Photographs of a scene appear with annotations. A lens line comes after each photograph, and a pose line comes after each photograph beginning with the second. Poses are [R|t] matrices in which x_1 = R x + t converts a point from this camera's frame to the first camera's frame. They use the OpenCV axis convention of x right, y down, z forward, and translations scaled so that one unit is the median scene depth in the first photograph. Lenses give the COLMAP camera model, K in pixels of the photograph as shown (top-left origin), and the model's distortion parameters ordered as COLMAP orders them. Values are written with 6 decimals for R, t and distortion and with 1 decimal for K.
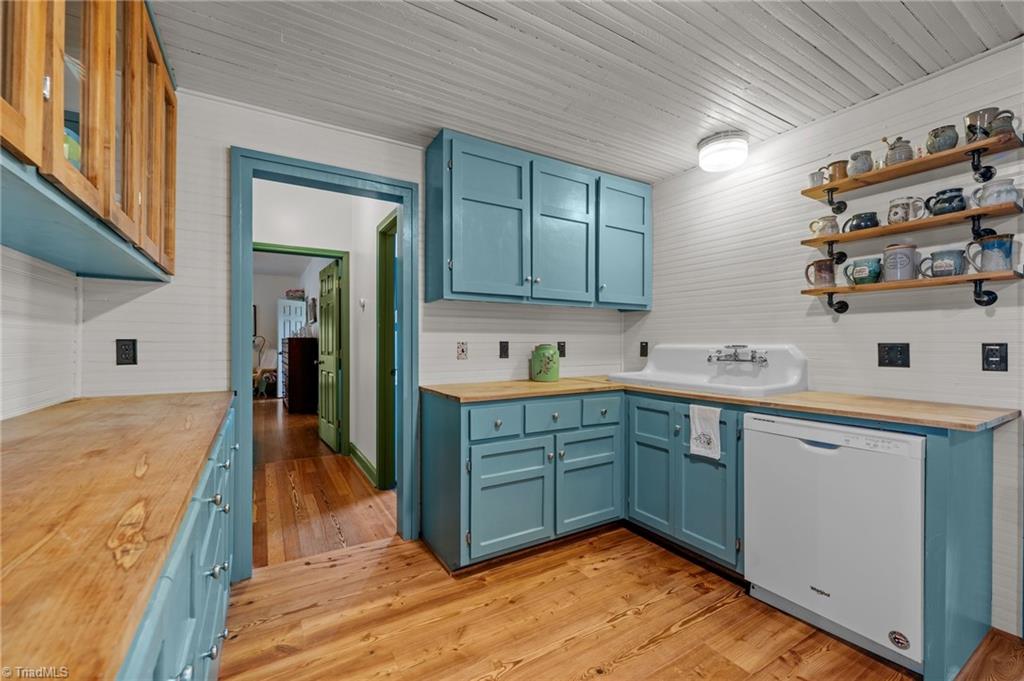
lens RADIAL K [[423.1, 0, 508.7], [0, 423.1, 338.0], [0, 0, 1]] dist [0.003156, 0.000167]
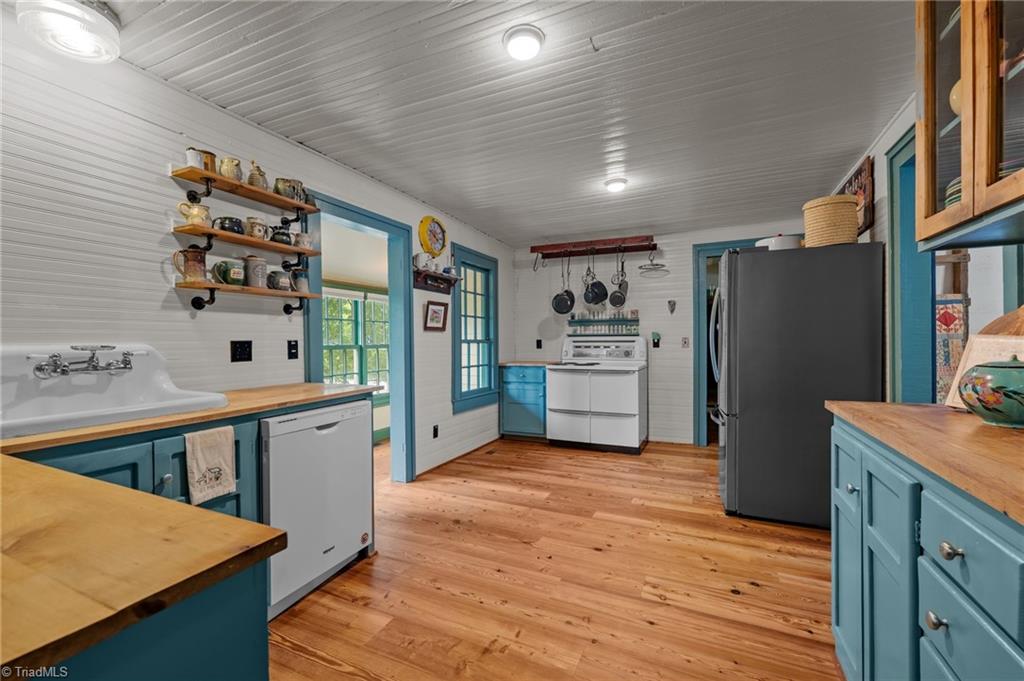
lens RADIAL K [[423.1, 0, 510.7], [0, 423.1, 345.6], [0, 0, 1]] dist [0.003156, 0.000167]
pose [[-0.563869, -0.011321, 0.825787, -0.438471], [-0.000610, 0.999911, 0.013292, 0.009858], [-0.825864, 0.006991, -0.563826, 1.043838]]
